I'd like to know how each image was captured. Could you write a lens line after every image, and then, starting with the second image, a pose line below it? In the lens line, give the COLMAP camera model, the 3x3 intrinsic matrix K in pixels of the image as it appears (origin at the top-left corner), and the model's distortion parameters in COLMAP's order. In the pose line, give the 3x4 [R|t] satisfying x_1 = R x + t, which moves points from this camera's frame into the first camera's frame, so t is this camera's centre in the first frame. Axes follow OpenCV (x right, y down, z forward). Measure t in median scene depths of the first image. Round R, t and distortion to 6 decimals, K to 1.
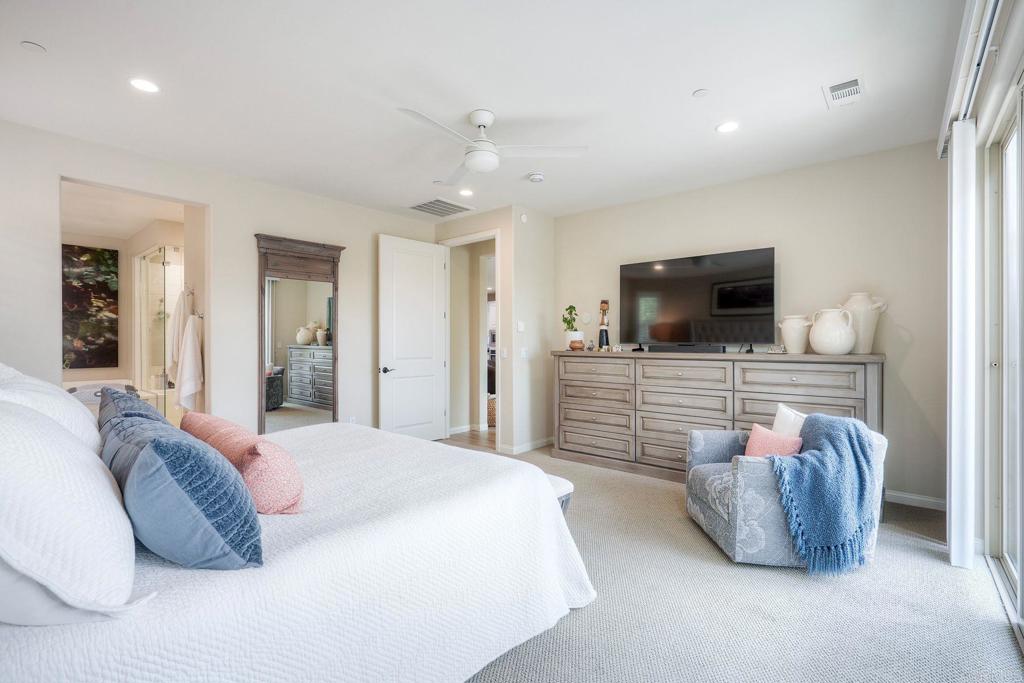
lens RADIAL K [[464.1, 0, 516.0], [0, 464.1, 341.2], [0, 0, 1]] dist [-0.007326, 0.002452]
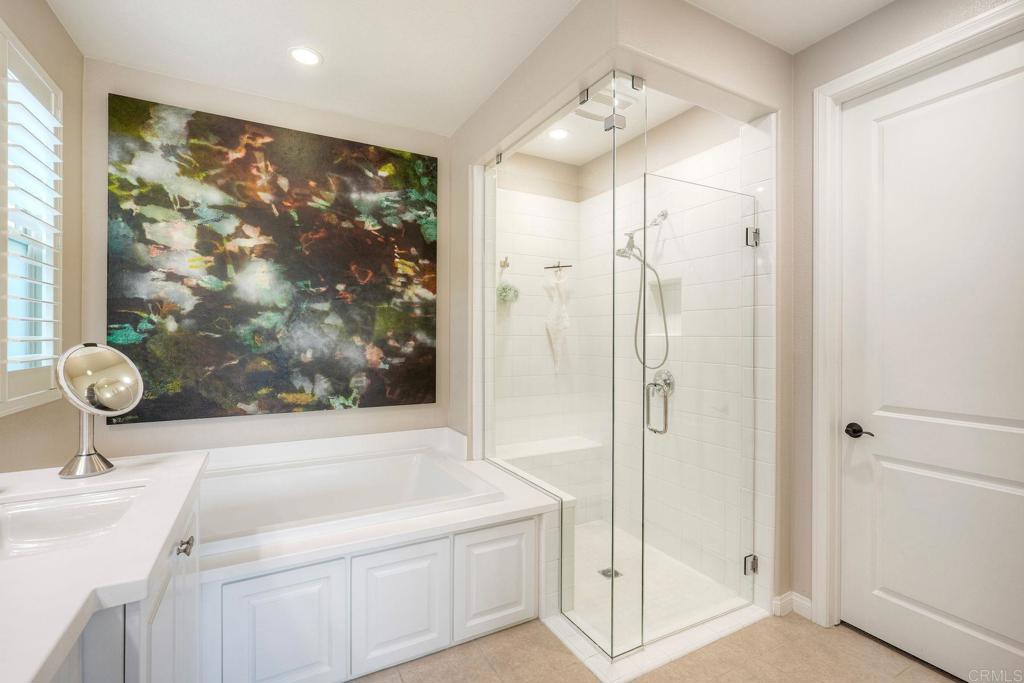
lens RADIAL K [[464.1, 0, 512.8], [0, 464.1, 333.3], [0, 0, 1]] dist [-0.007326, 0.002452]
pose [[0.933060, 0.007139, -0.359651, -0.629375], [-0.007744, 0.999970, -0.000241, -0.016313], [0.359639, 0.003010, 0.933087, 0.595836]]
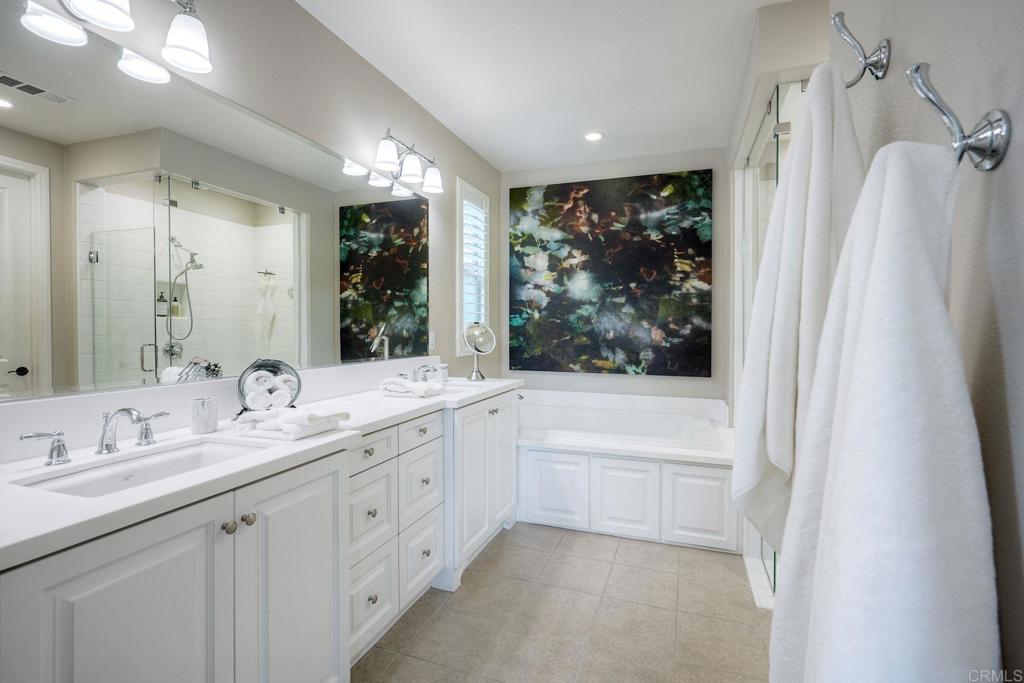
lens RADIAL K [[464.1, 0, 521.8], [0, 464.1, 327.9], [0, 0, 1]] dist [-0.007326, 0.002452]
pose [[0.359291, 0.008402, -0.933188, -0.428832], [-0.002791, 0.999965, 0.007929, -0.007750], [0.933221, -0.000244, 0.359302, 0.596995]]
